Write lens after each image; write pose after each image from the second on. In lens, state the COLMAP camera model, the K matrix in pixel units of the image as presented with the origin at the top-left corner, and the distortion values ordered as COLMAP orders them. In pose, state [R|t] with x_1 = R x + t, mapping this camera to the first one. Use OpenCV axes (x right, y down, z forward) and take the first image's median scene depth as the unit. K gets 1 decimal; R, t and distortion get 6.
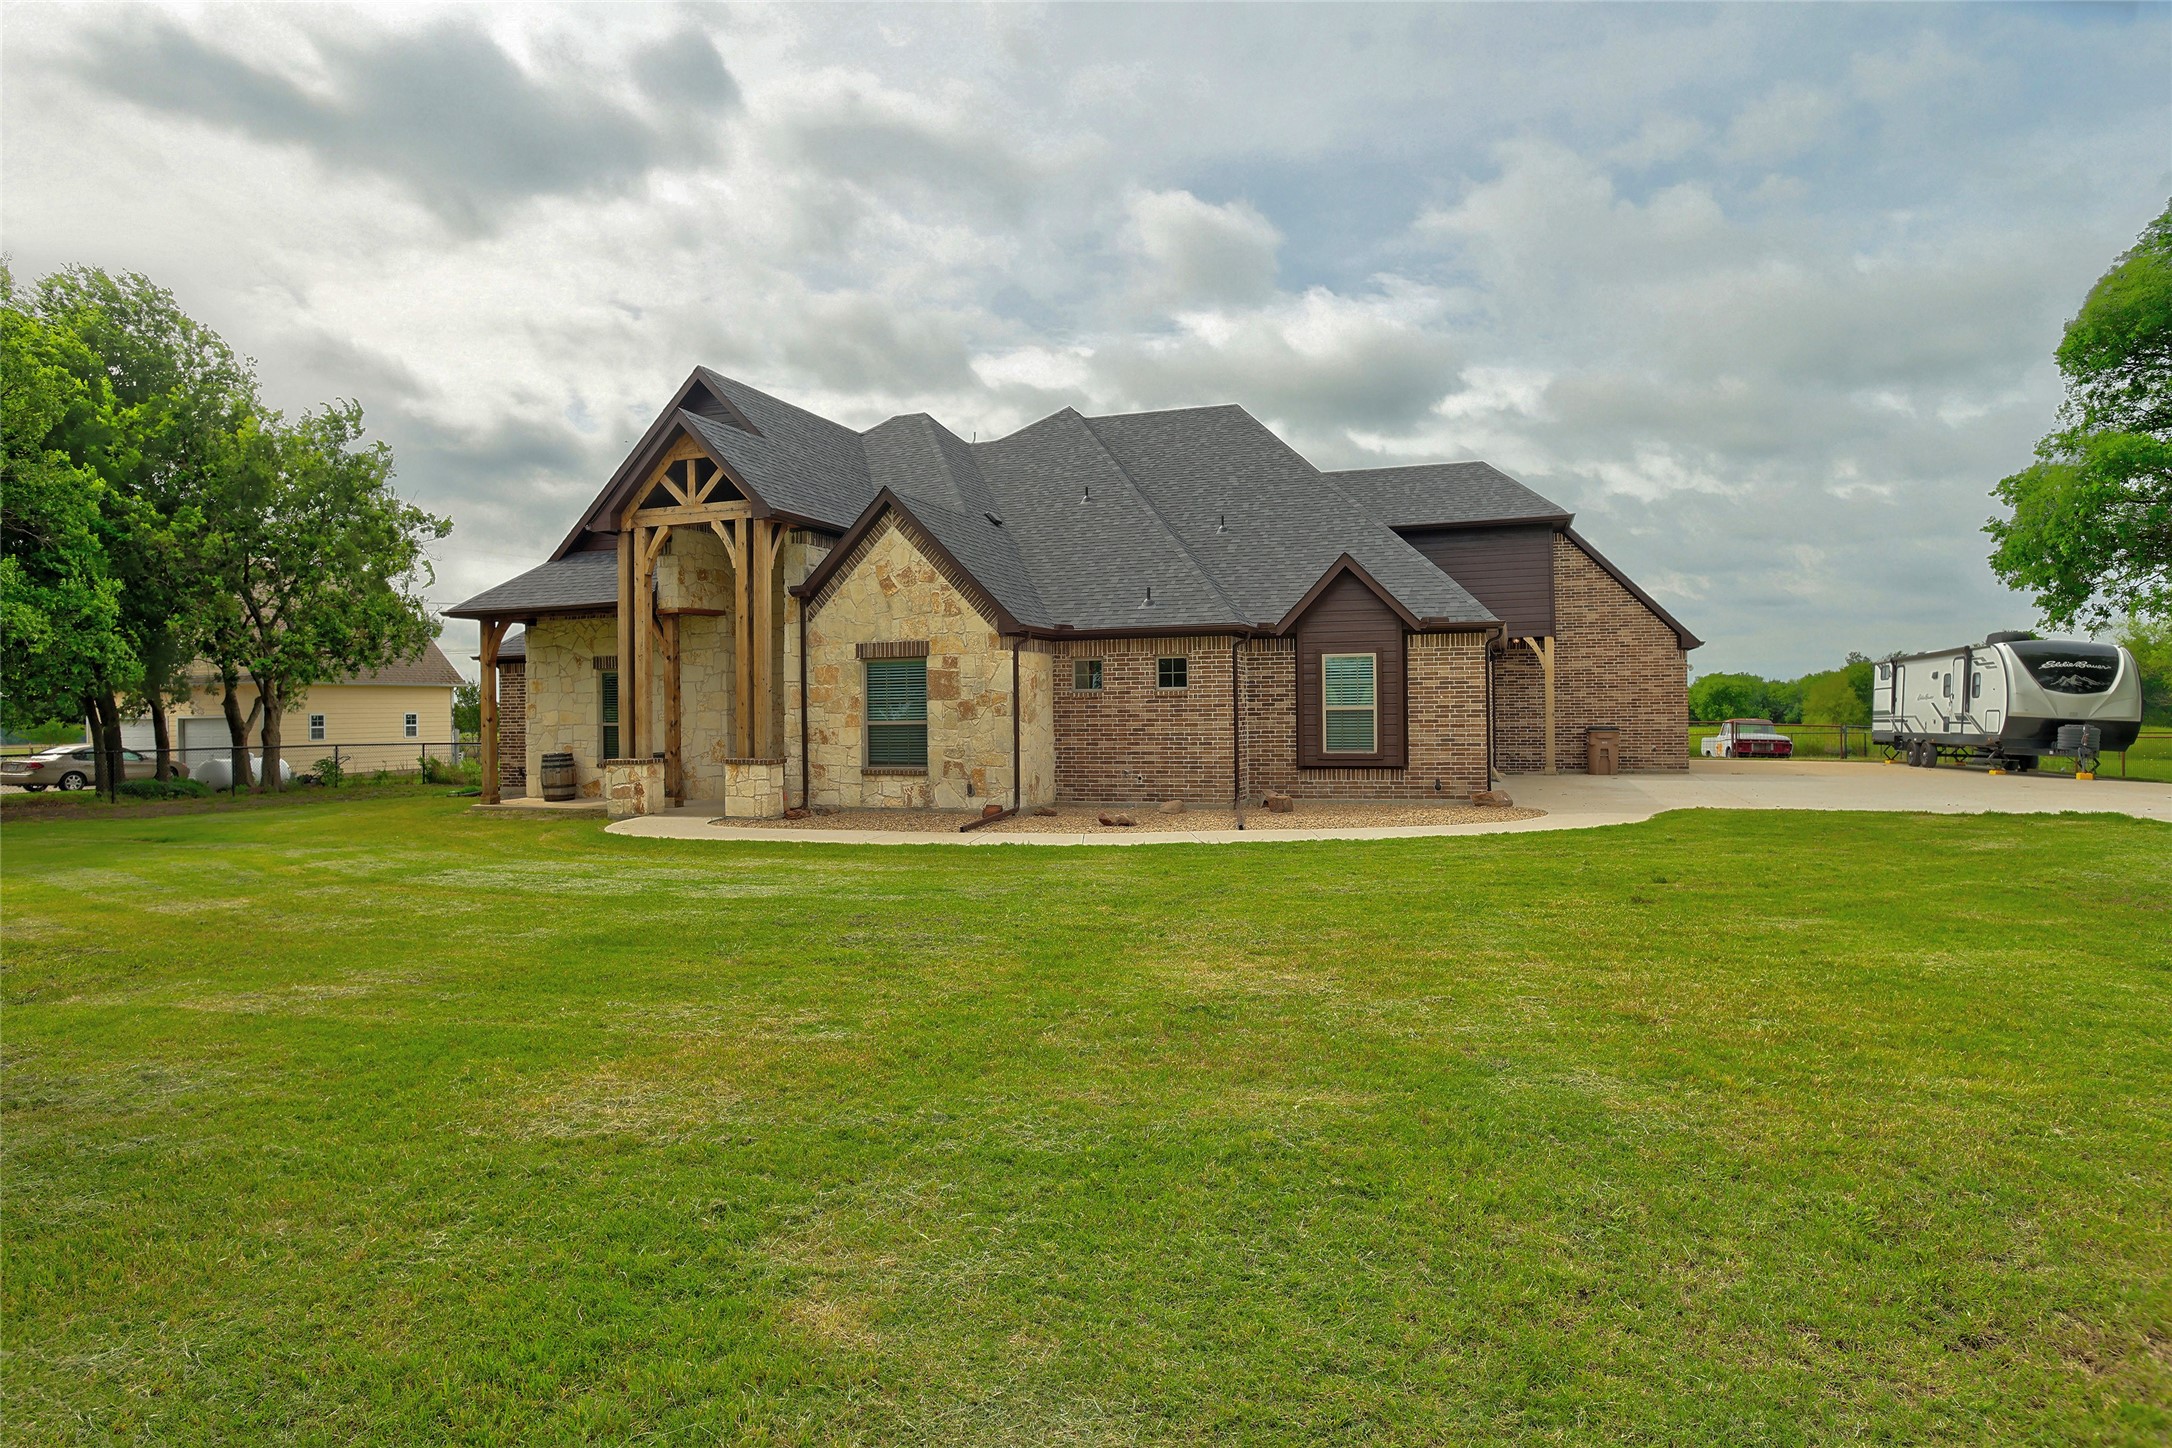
lens RADIAL K [[1233.2, 0, 1077.4], [0, 1233.2, 709.8], [0, 0, 1]] dist [-0.026225, 0.003775]
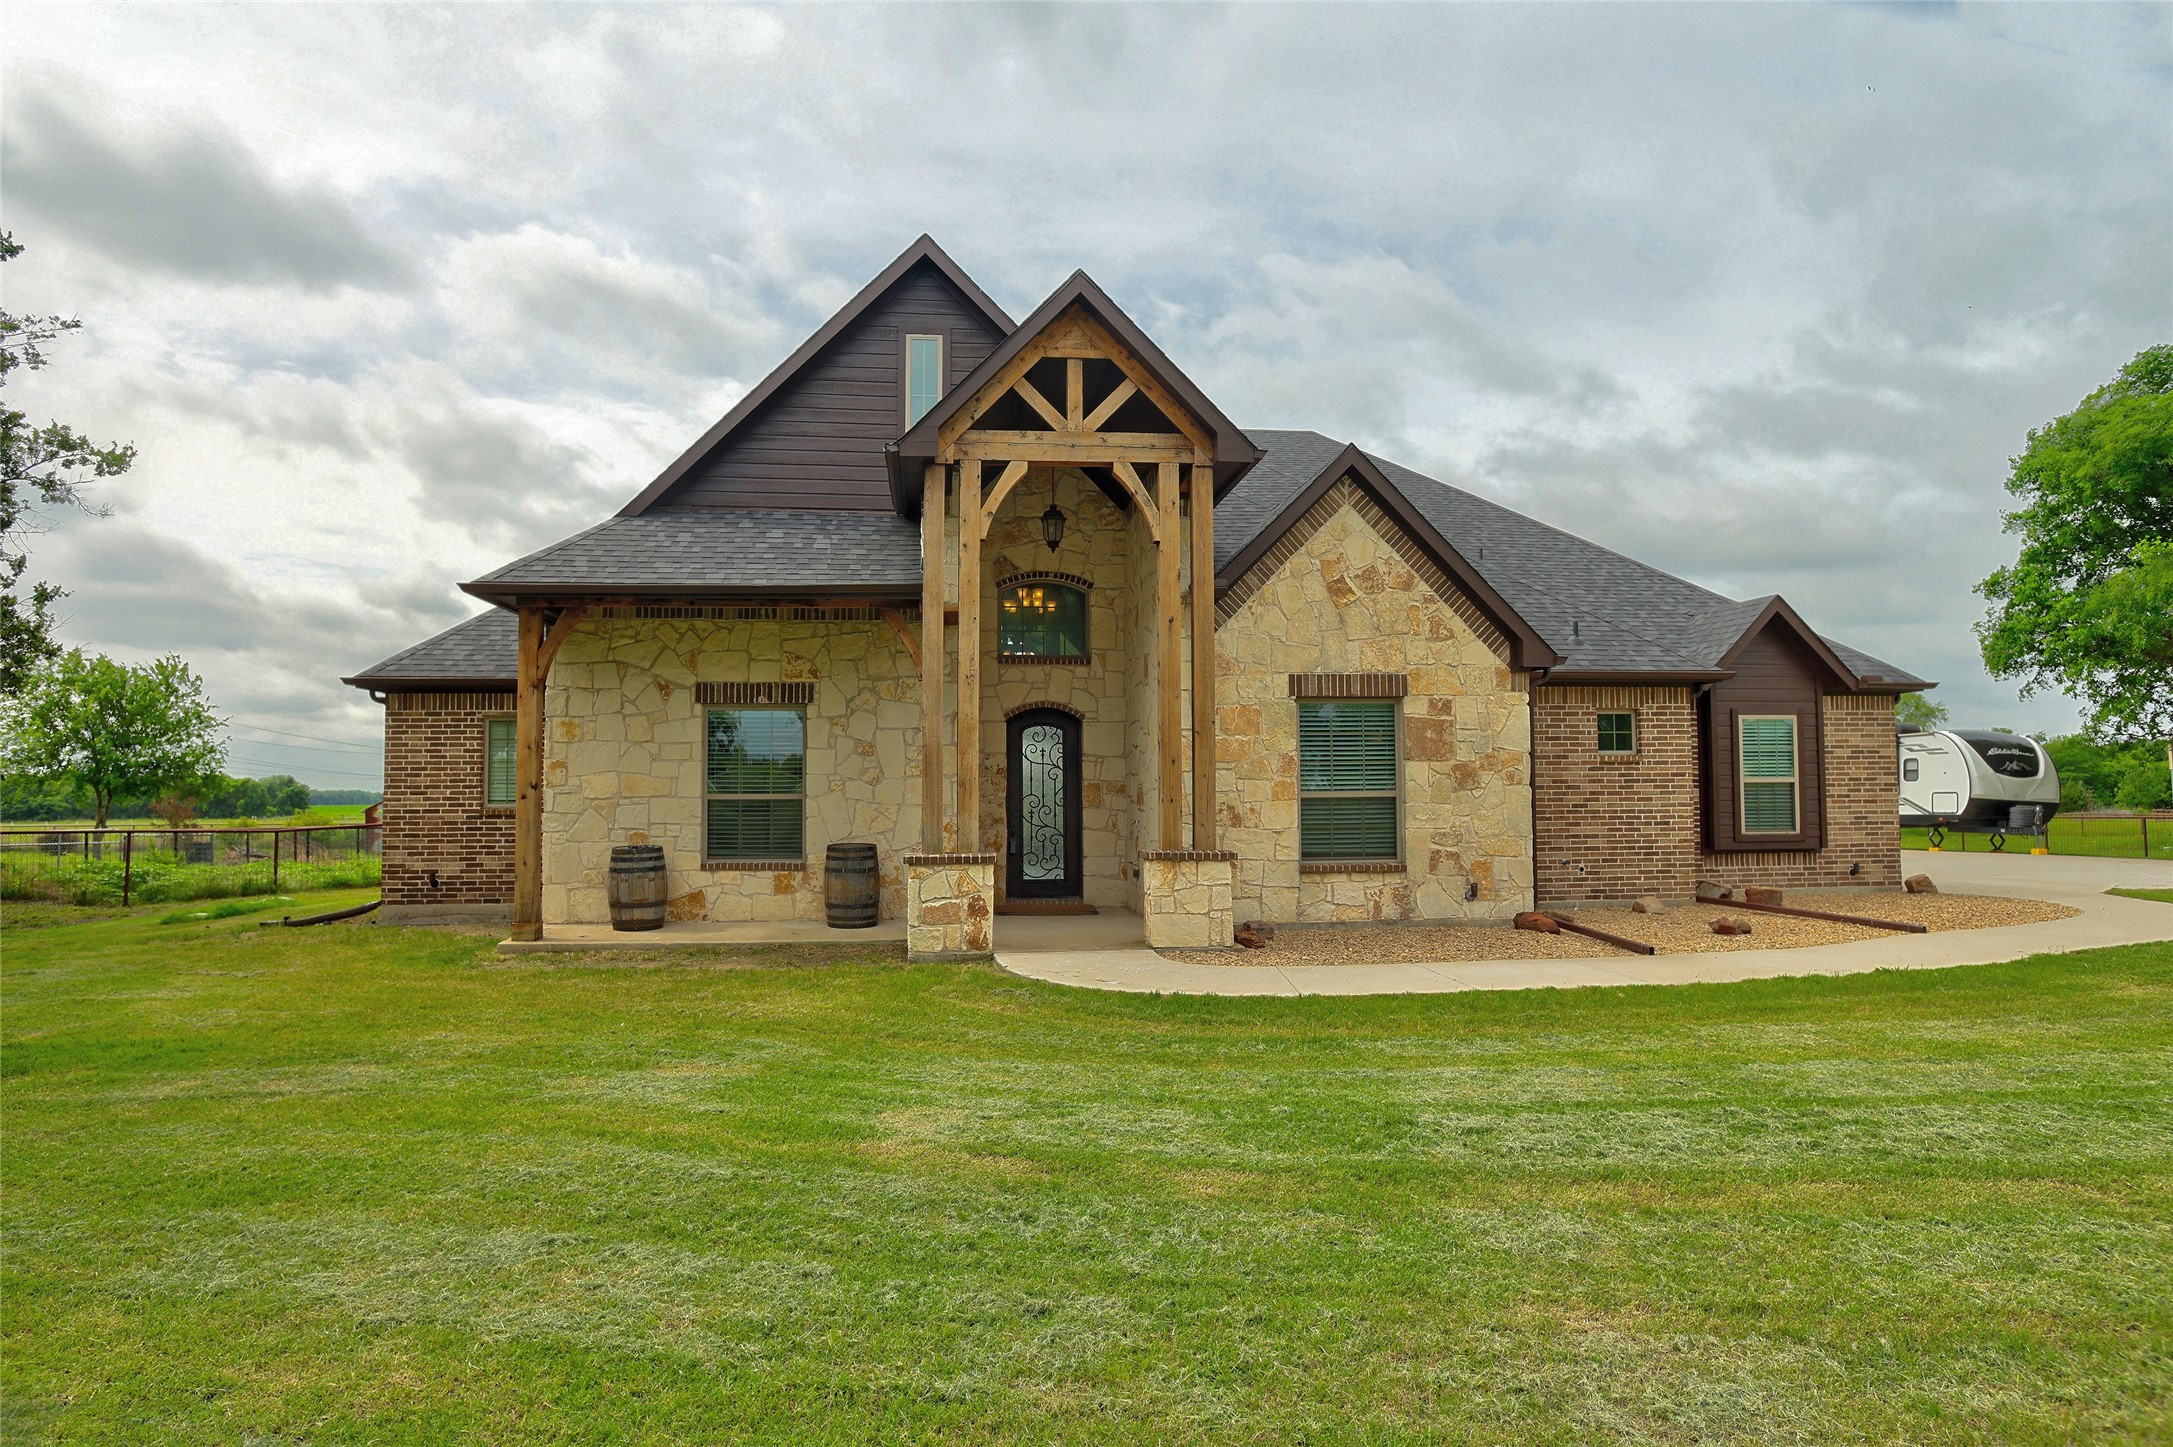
lens RADIAL K [[1233.8, 0, 1105.7], [0, 1233.8, 735.2], [0, 0, 1]] dist [-0.026225, 0.003775]
pose [[0.899766, 0.027916, 0.435478, -0.558087], [-0.006026, 0.998651, -0.051567, 0.013782], [-0.436331, 0.043774, 0.898721, 0.451153]]
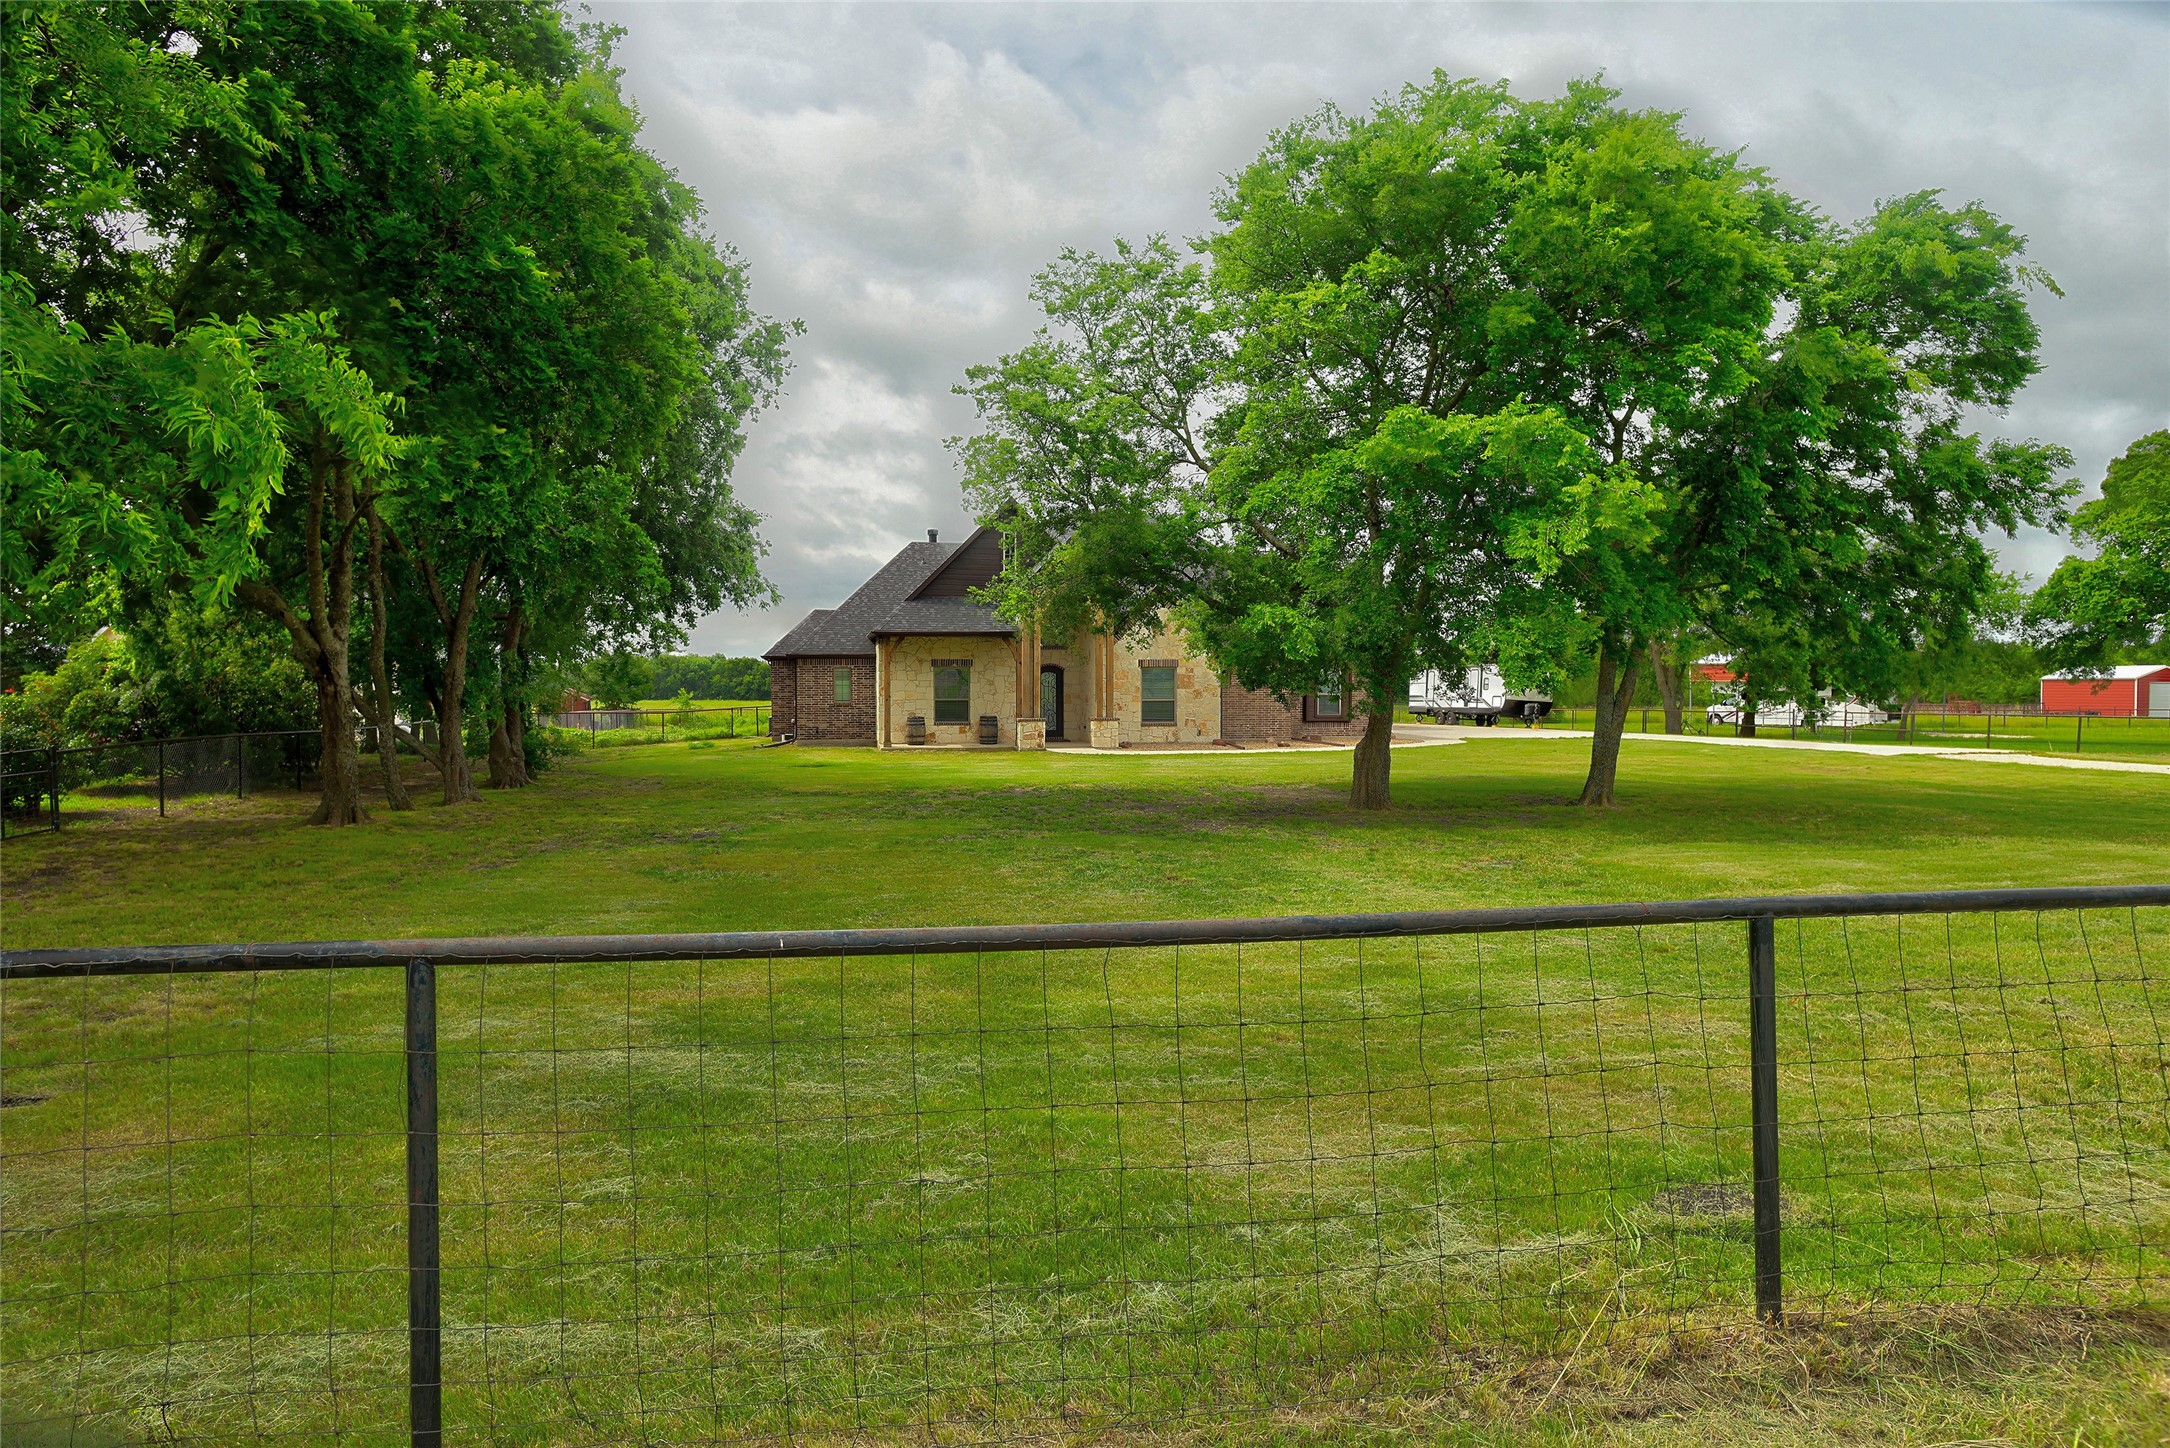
lens RADIAL K [[1232.1, 0, 1086.2], [0, 1232.1, 716.7], [0, 0, 1]] dist [-0.026225, 0.003775]
pose [[0.871728, -0.001089, 0.489988, -1.219286], [-0.010682, 0.999718, 0.021226, -0.003040], [-0.489873, -0.023737, 0.871471, -0.674799]]
